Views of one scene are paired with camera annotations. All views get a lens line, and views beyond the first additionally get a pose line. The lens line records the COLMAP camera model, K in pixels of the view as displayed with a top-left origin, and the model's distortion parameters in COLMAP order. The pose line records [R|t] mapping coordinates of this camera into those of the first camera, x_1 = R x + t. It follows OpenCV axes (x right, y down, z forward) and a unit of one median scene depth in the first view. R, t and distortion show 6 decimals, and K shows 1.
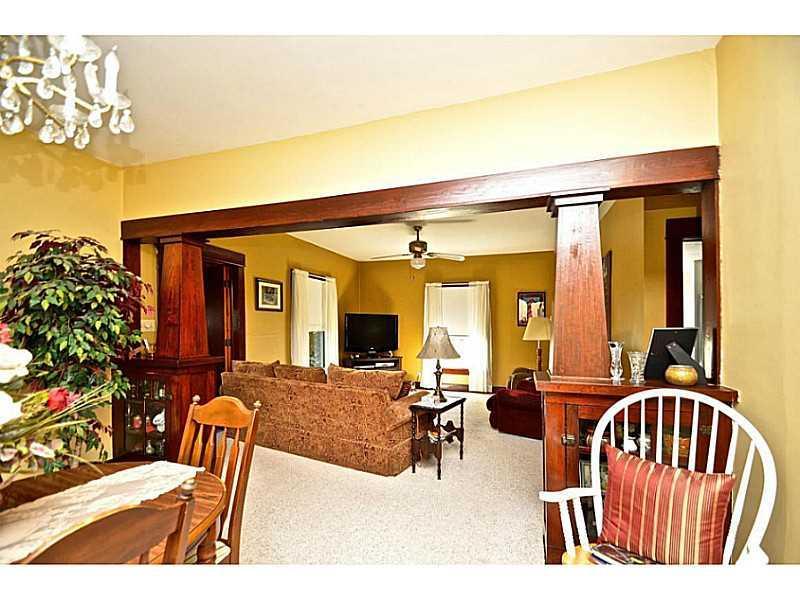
lens RADIAL K [[348.1, 0, 400.2], [0, 348.1, 325.7], [0, 0, 1]] dist [0.012631, -0.016749]
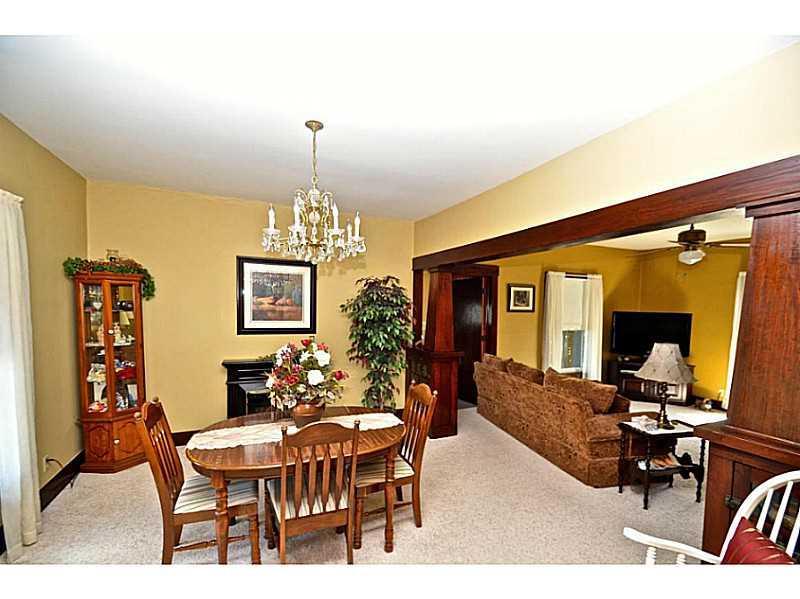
lens RADIAL K [[348.1, 0, 400.2], [0, 348.1, 325.7], [0, 0, 1]] dist [0.012631, -0.016749]
pose [[0.672807, 0.048188, -0.738247, 0.303333], [-0.015909, 0.998588, 0.050682, -0.074148], [0.739647, -0.022354, 0.672623, -0.083461]]
